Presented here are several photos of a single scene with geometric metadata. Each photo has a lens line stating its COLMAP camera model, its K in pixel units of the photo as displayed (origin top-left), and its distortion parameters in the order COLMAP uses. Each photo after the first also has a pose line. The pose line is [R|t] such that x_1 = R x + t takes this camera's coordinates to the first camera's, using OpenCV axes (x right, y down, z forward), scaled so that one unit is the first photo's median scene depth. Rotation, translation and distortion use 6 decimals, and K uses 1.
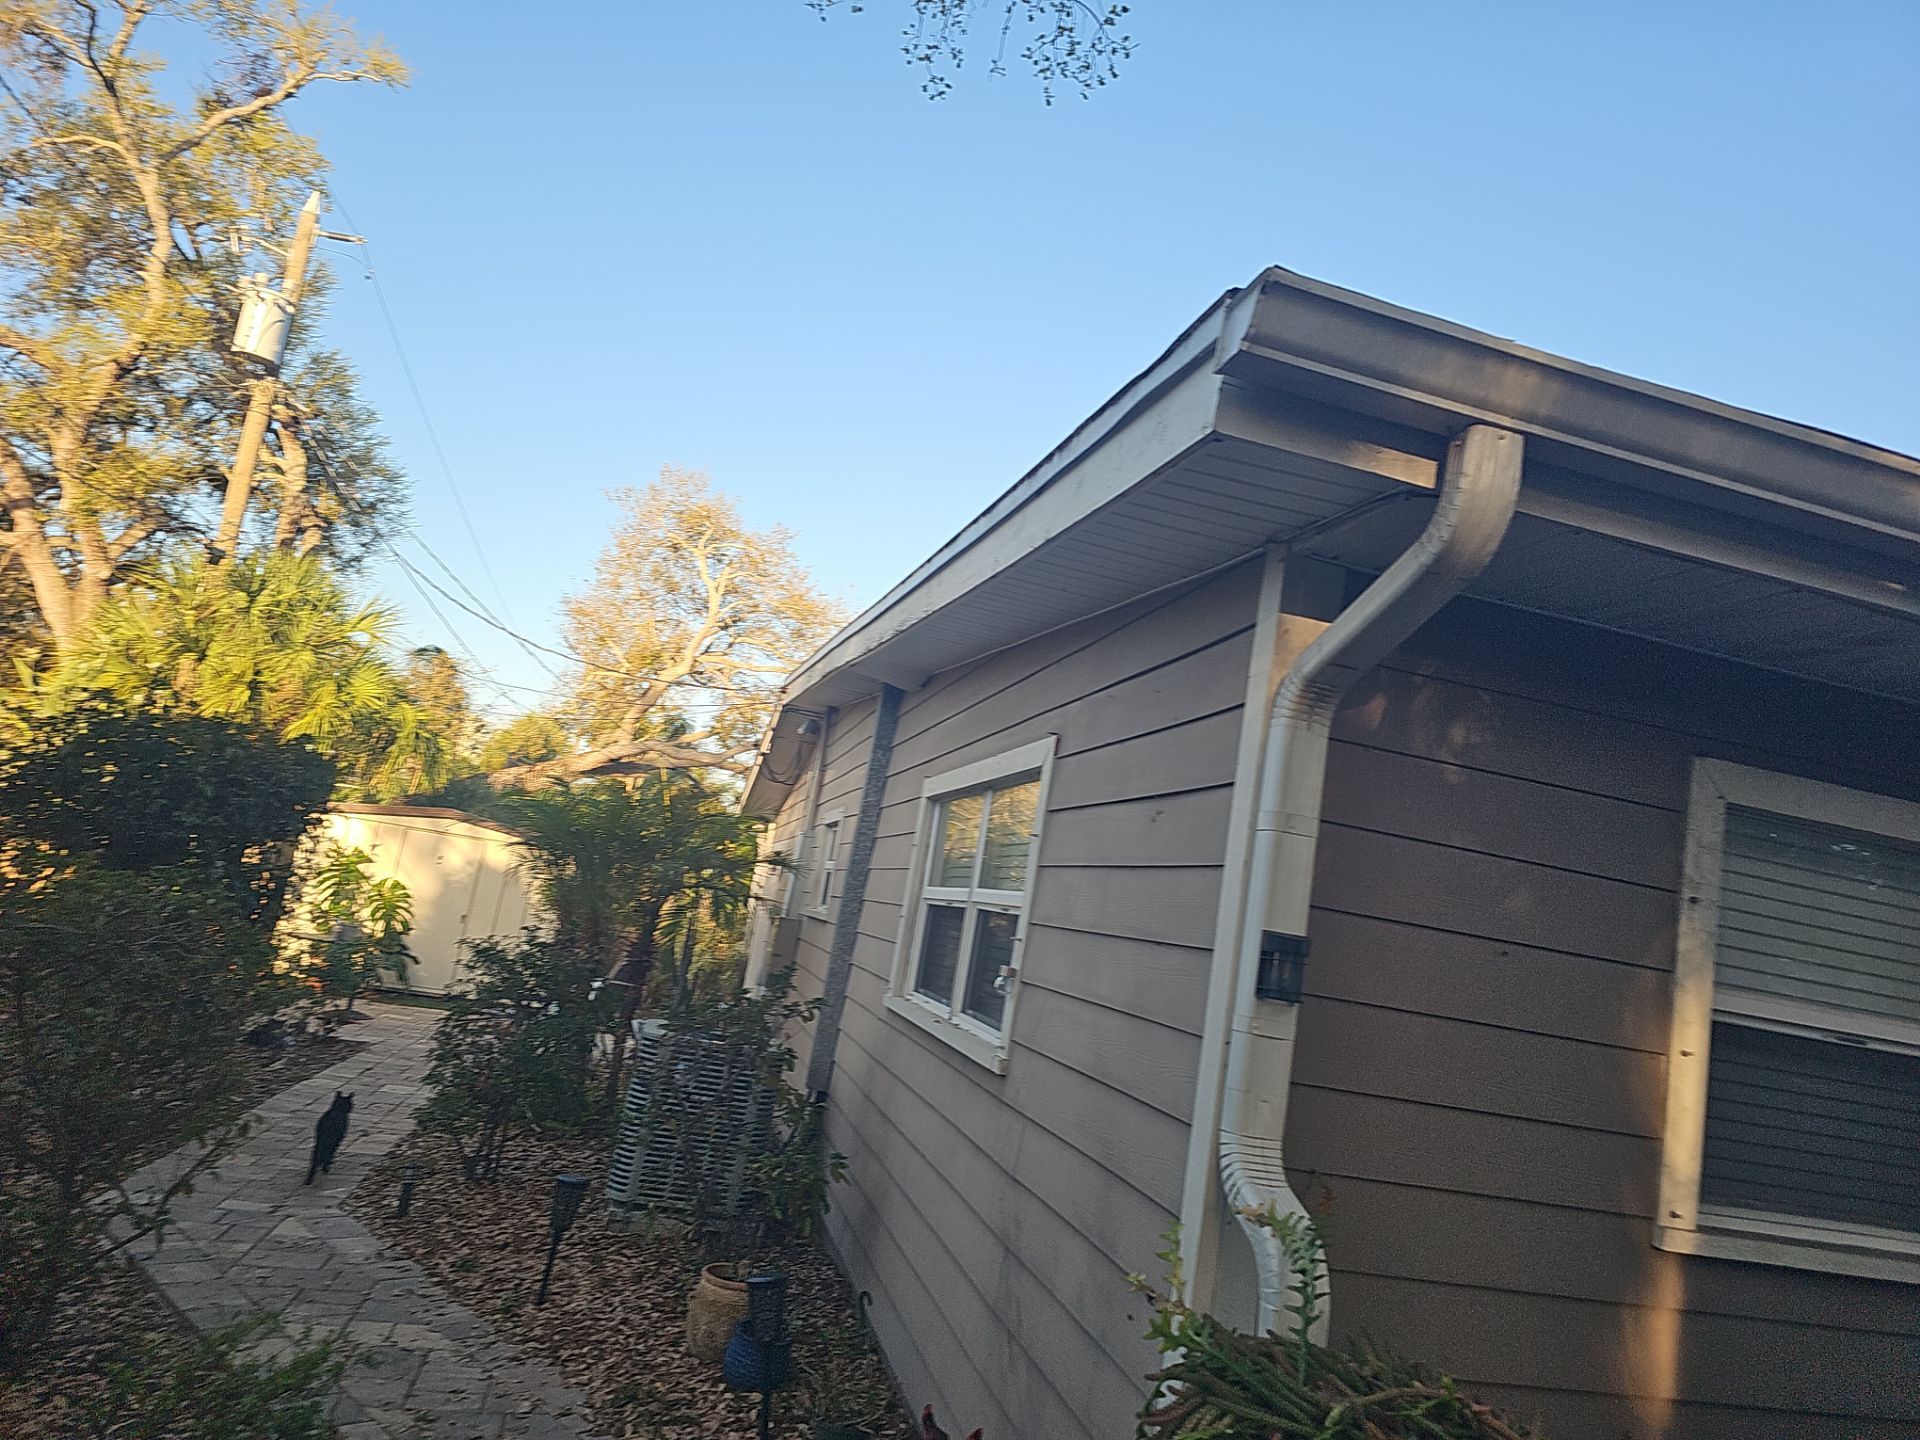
lens RADIAL K [[1241.6, 0, 969.9], [0, 1241.6, 736.2], [0, 0, 1]] dist [0.069835, -0.057276]
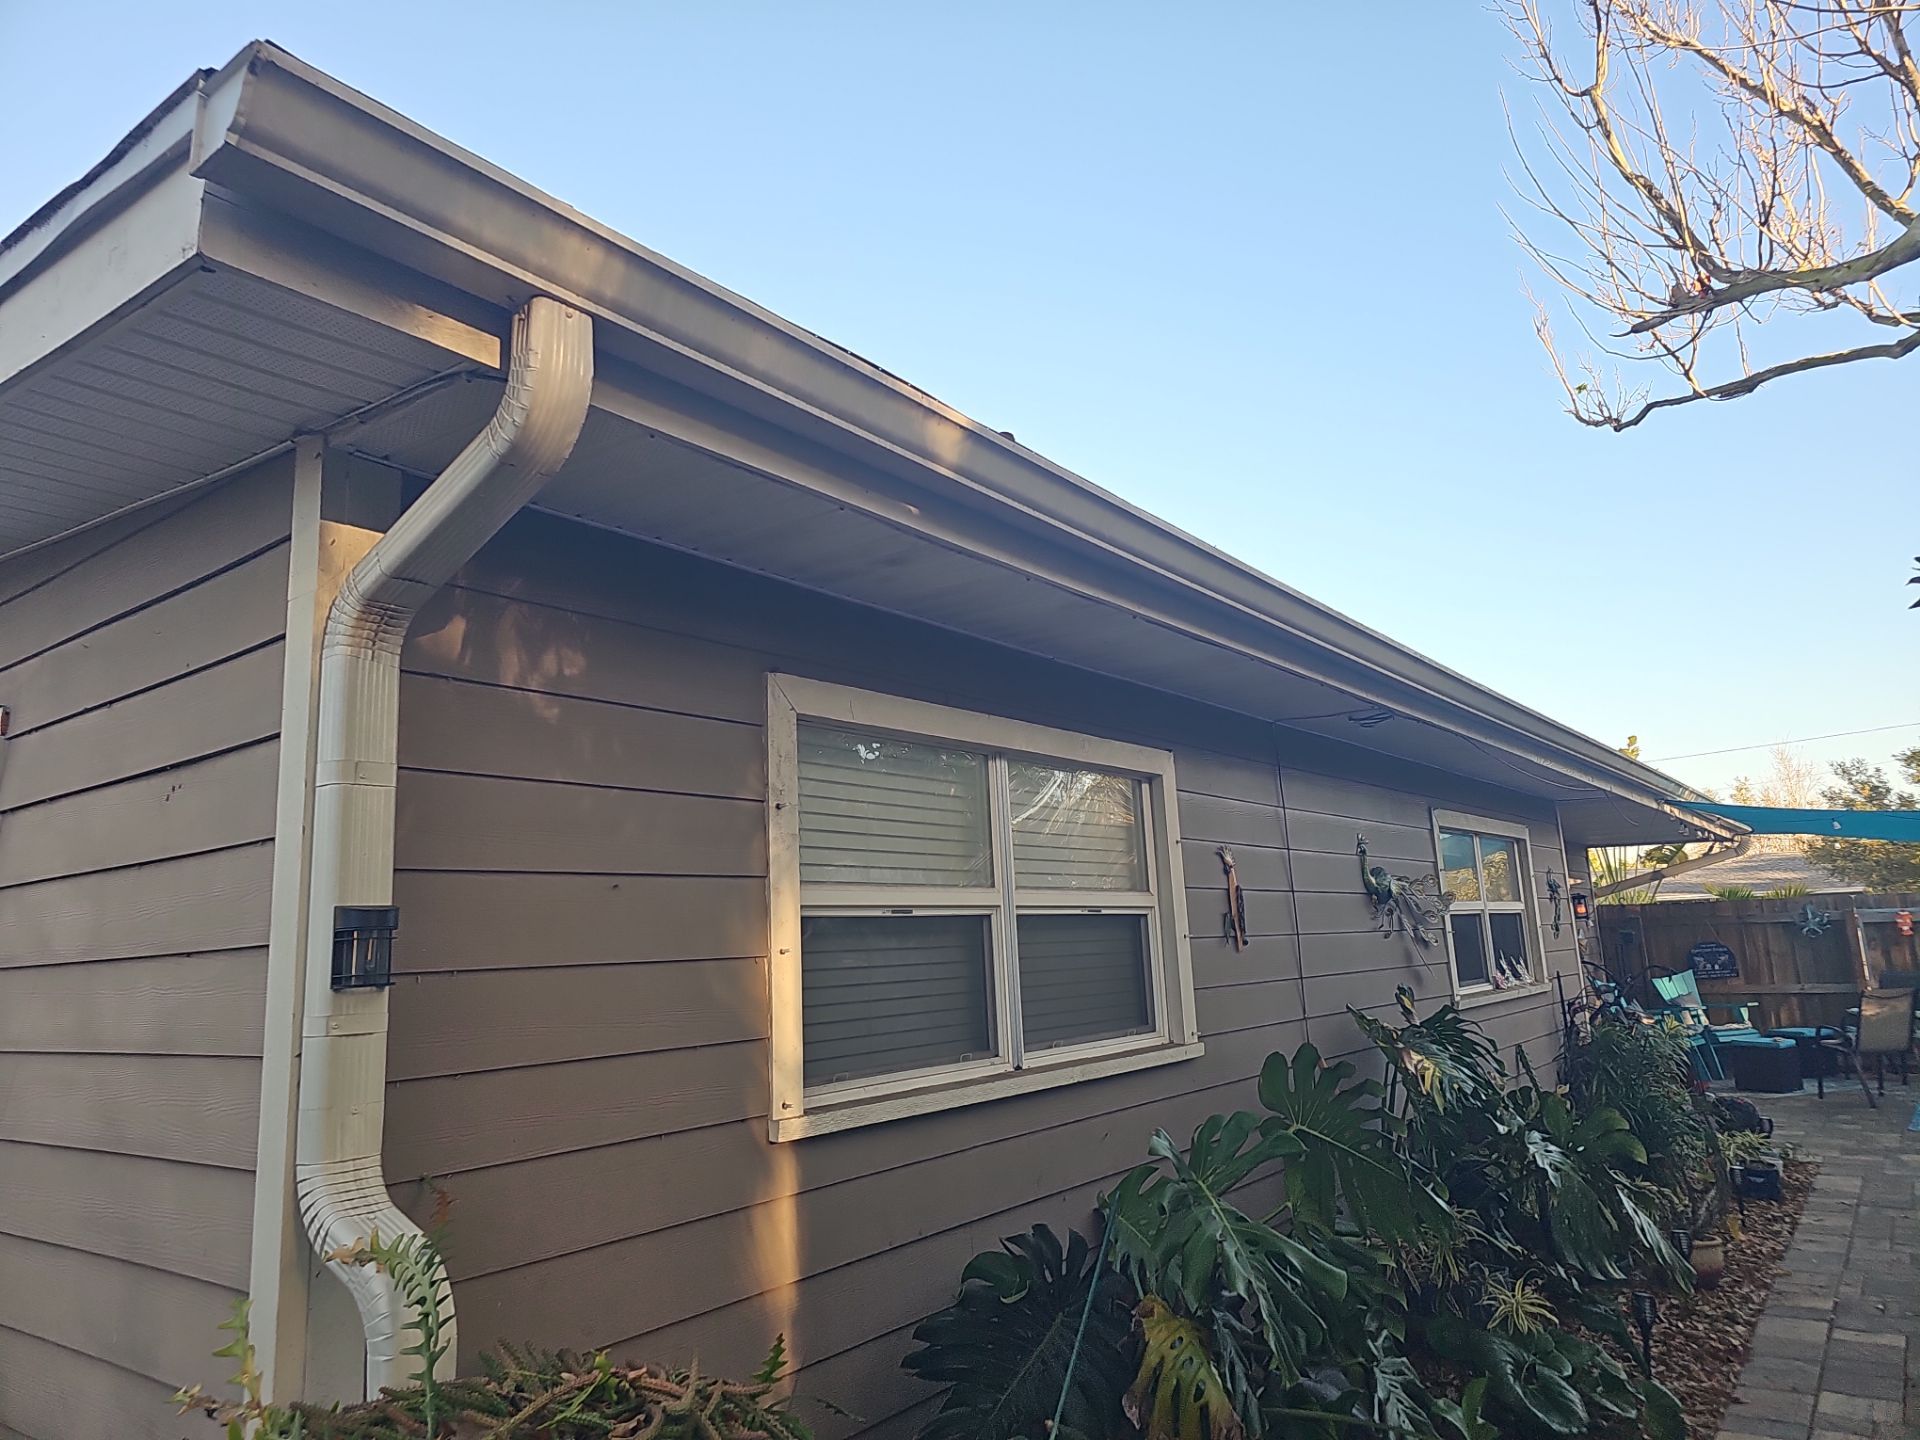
lens RADIAL K [[1241.6, 0, 969.9], [0, 1241.6, 736.2], [0, 0, 1]] dist [0.069835, -0.057276]
pose [[0.755660, -0.081879, 0.649826, 0.025032], [0.070335, 0.996562, 0.043778, 0.040395], [-0.651177, 0.012624, 0.758821, 0.116680]]
